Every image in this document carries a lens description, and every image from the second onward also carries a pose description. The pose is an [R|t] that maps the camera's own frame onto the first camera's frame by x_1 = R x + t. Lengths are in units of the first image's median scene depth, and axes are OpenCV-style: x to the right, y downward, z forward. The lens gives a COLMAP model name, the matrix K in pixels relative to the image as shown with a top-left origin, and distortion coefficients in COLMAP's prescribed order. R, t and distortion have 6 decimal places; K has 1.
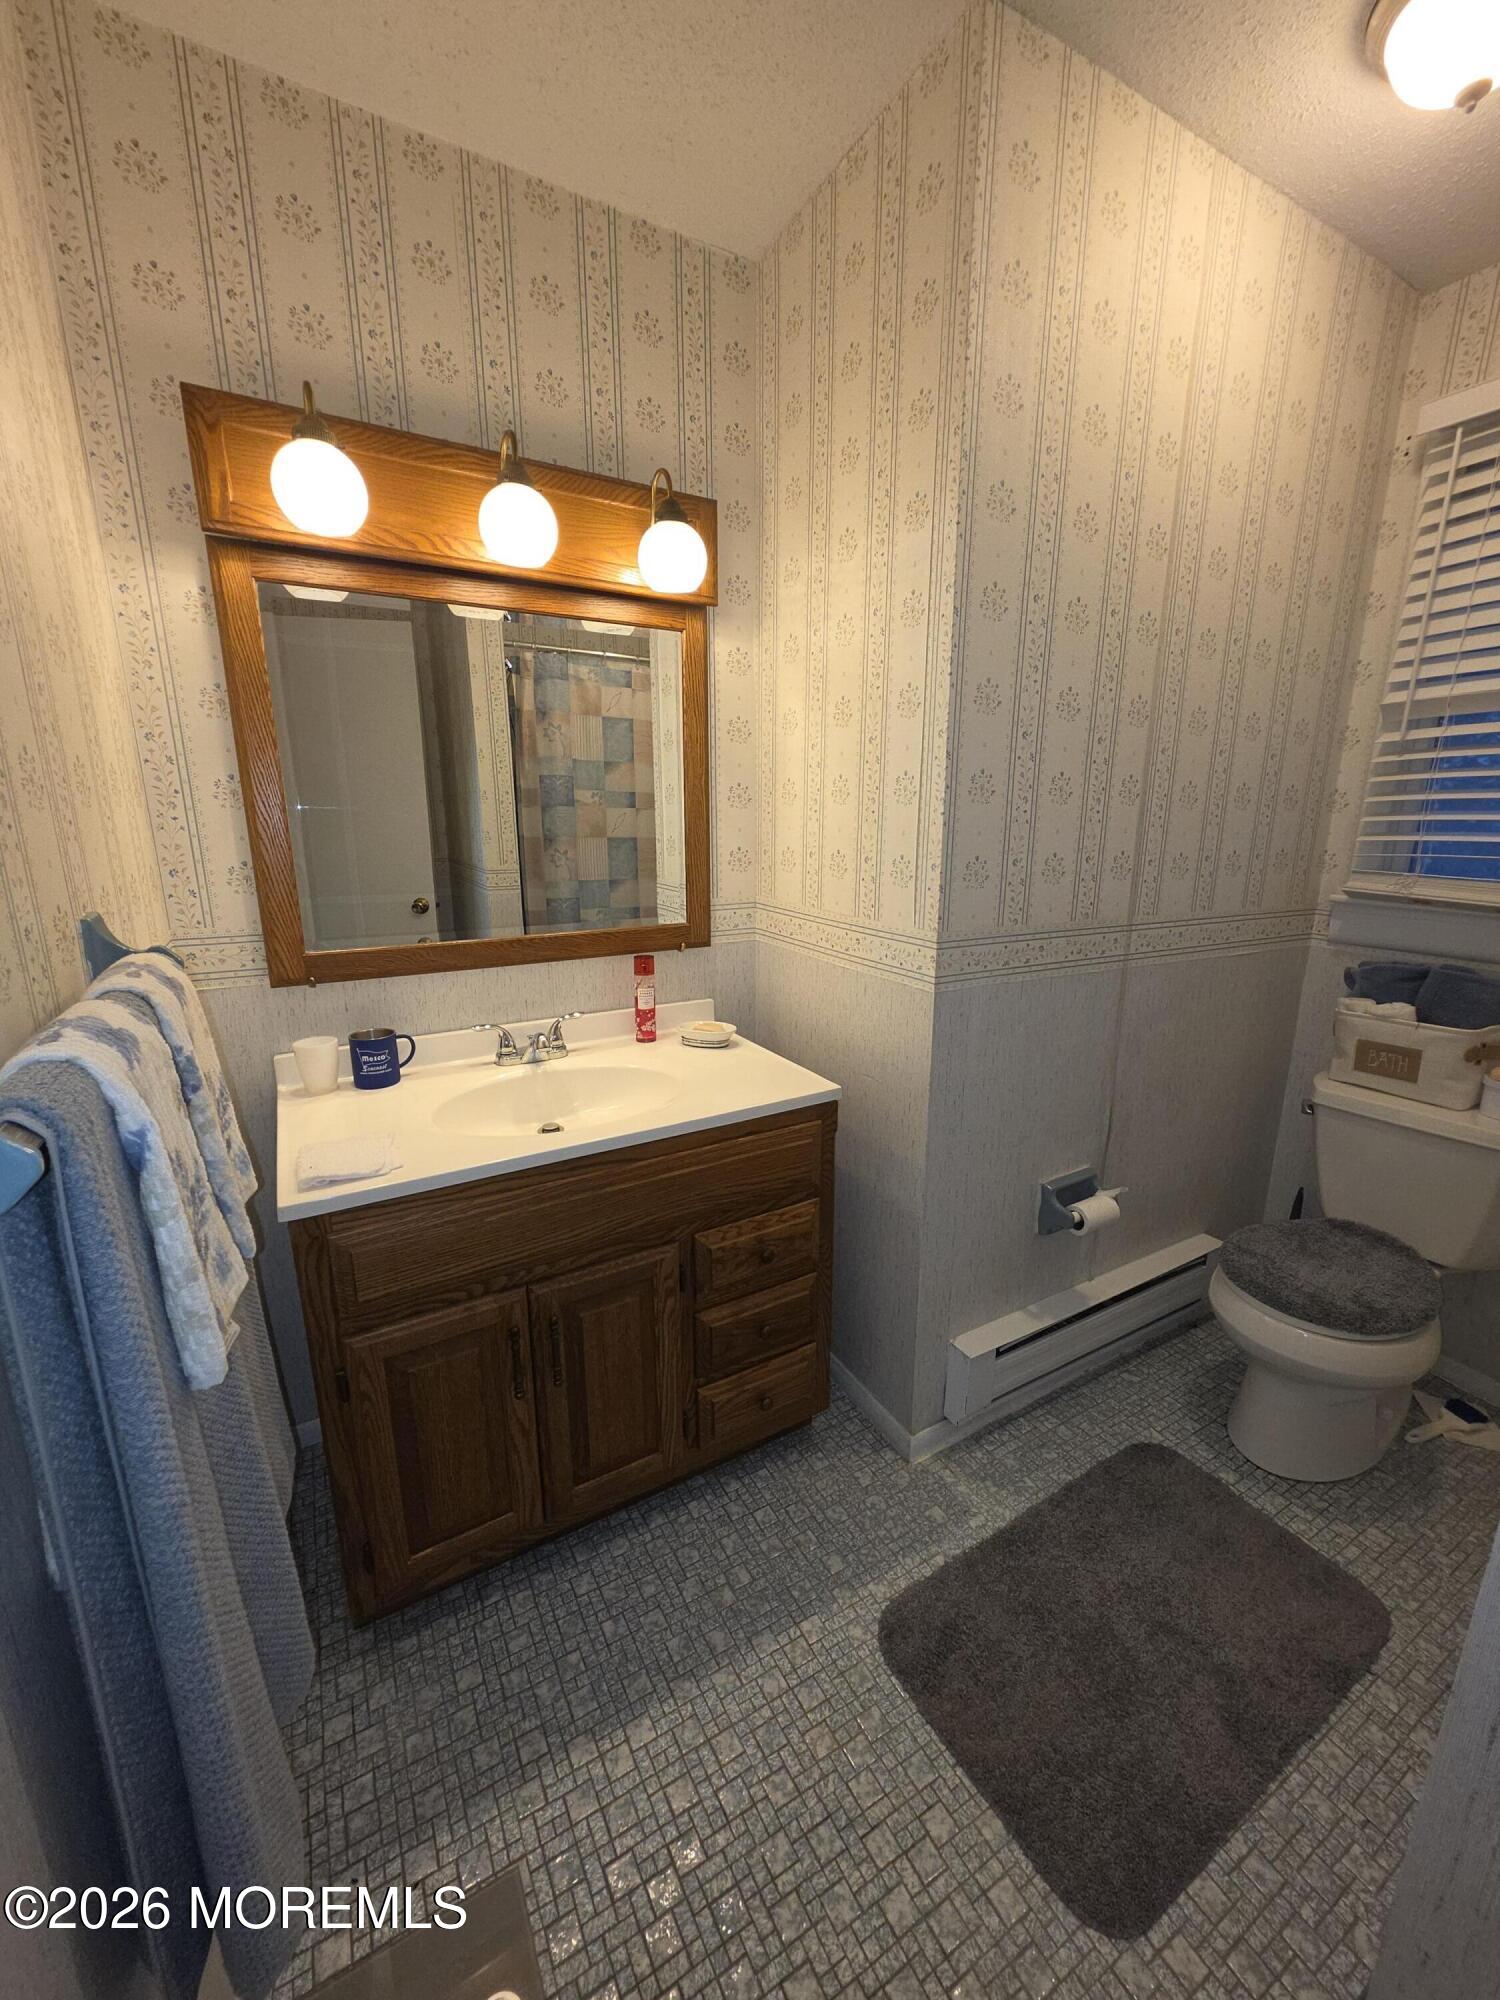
lens RADIAL K [[794.8, 0, 755.3], [0, 794.8, 1004.5], [0, 0, 1]] dist [0.000410, -0.000229]
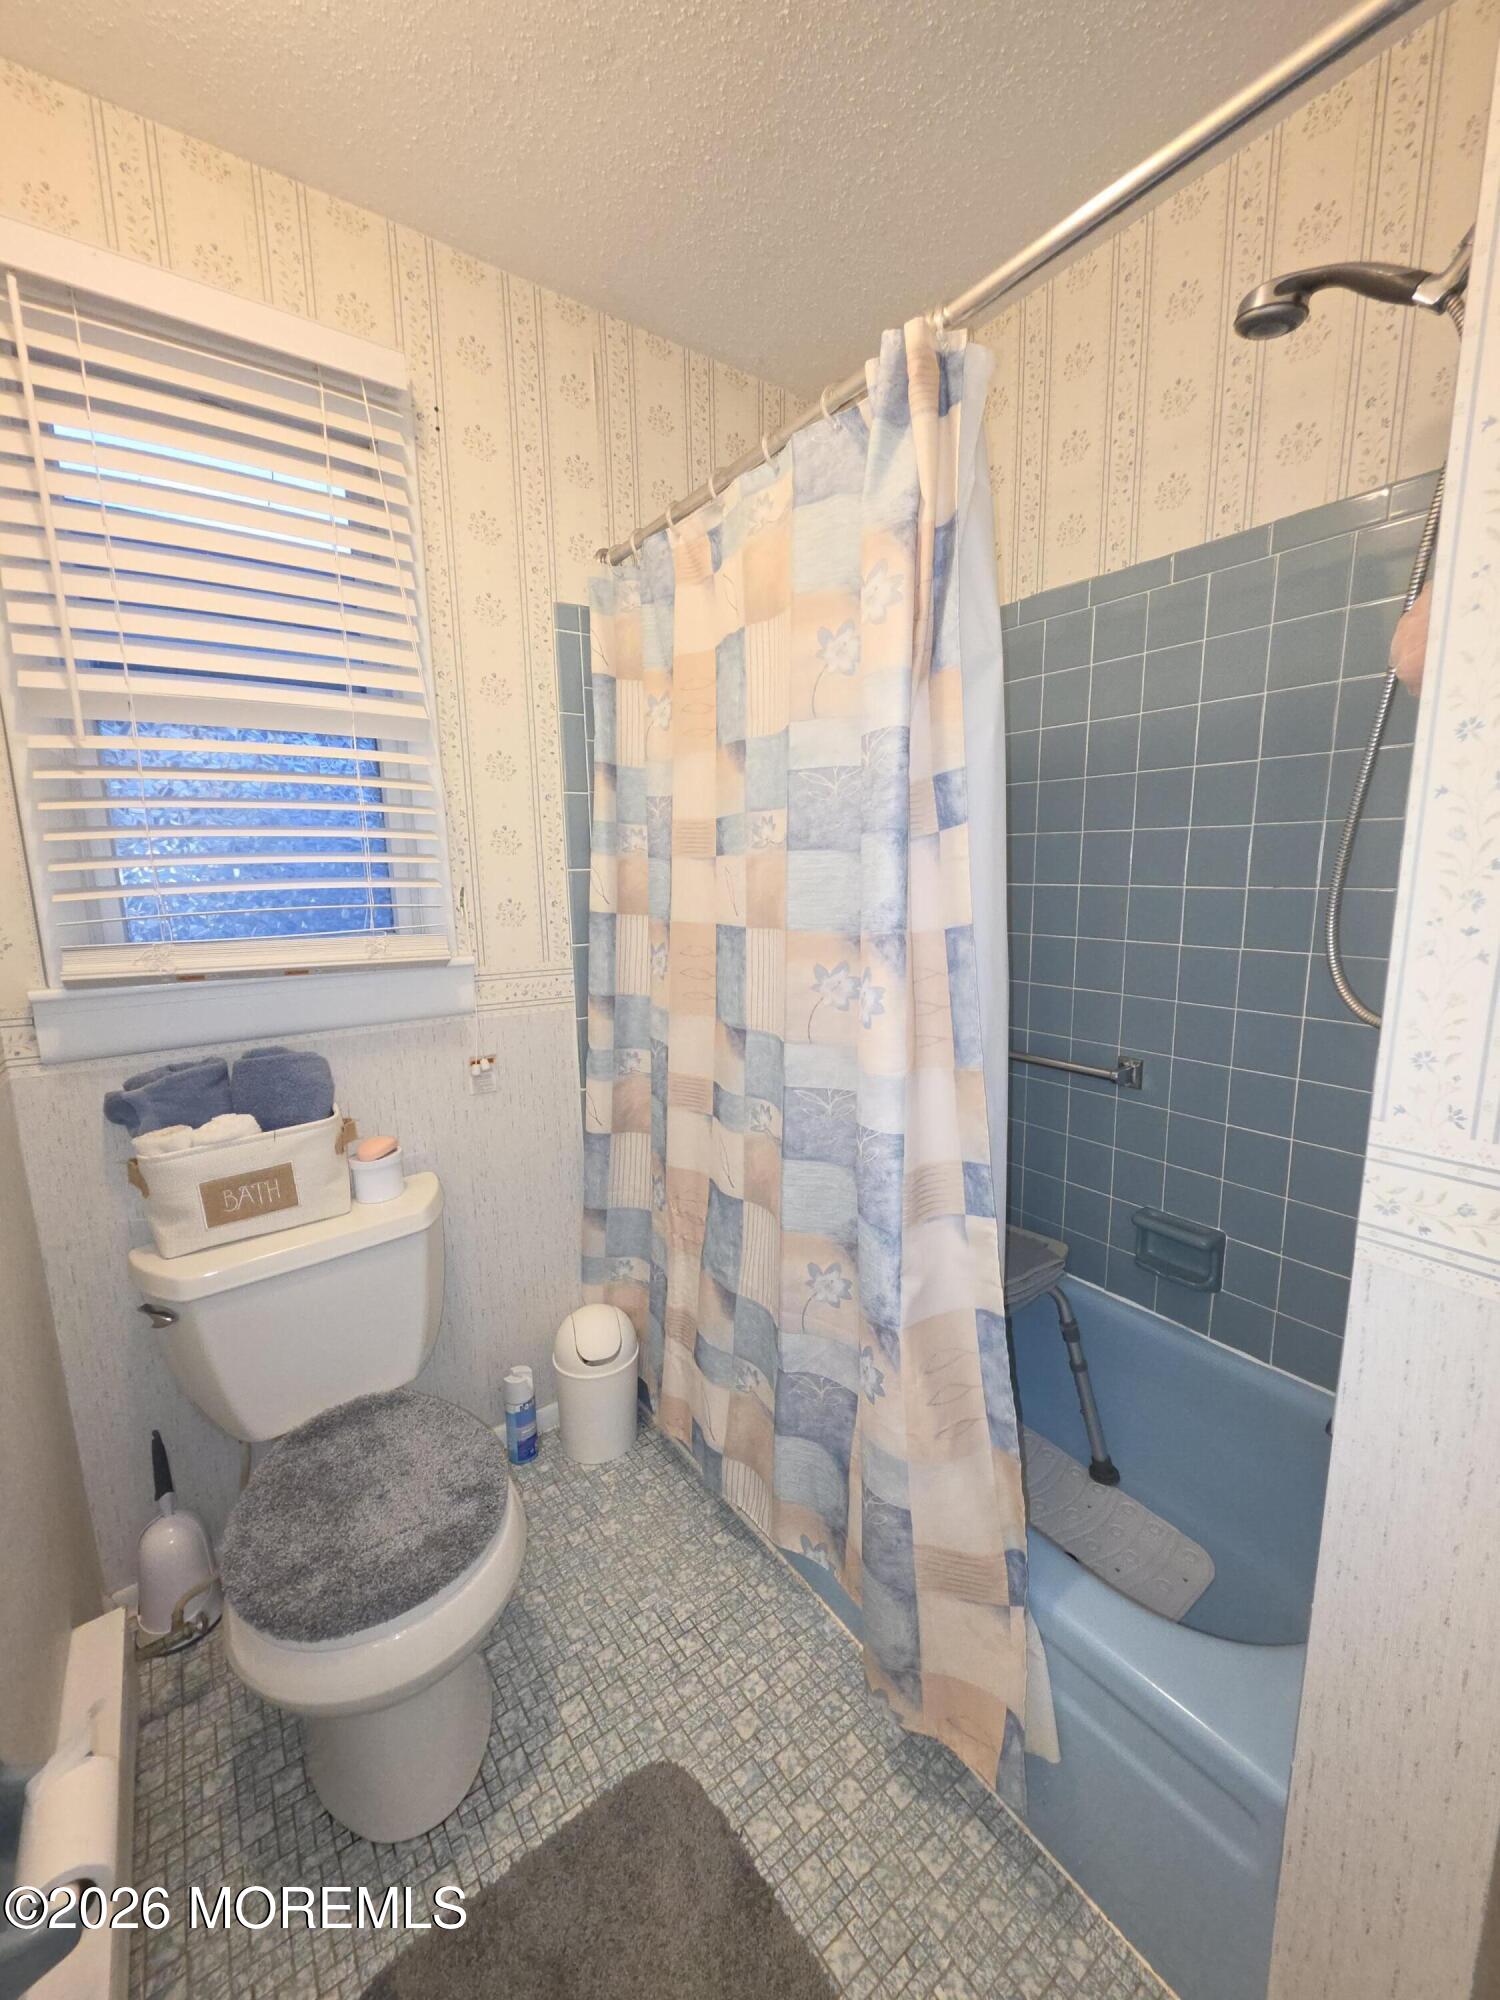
lens RADIAL K [[794.8, 0, 754.9], [0, 794.8, 994.9], [0, 0, 1]] dist [0.000410, -0.000229]
pose [[-0.133496, -0.166255, 0.977005, 0.060580], [0.248379, 0.948753, 0.195385, -0.131212], [-0.959420, 0.268751, -0.085361, 0.585260]]
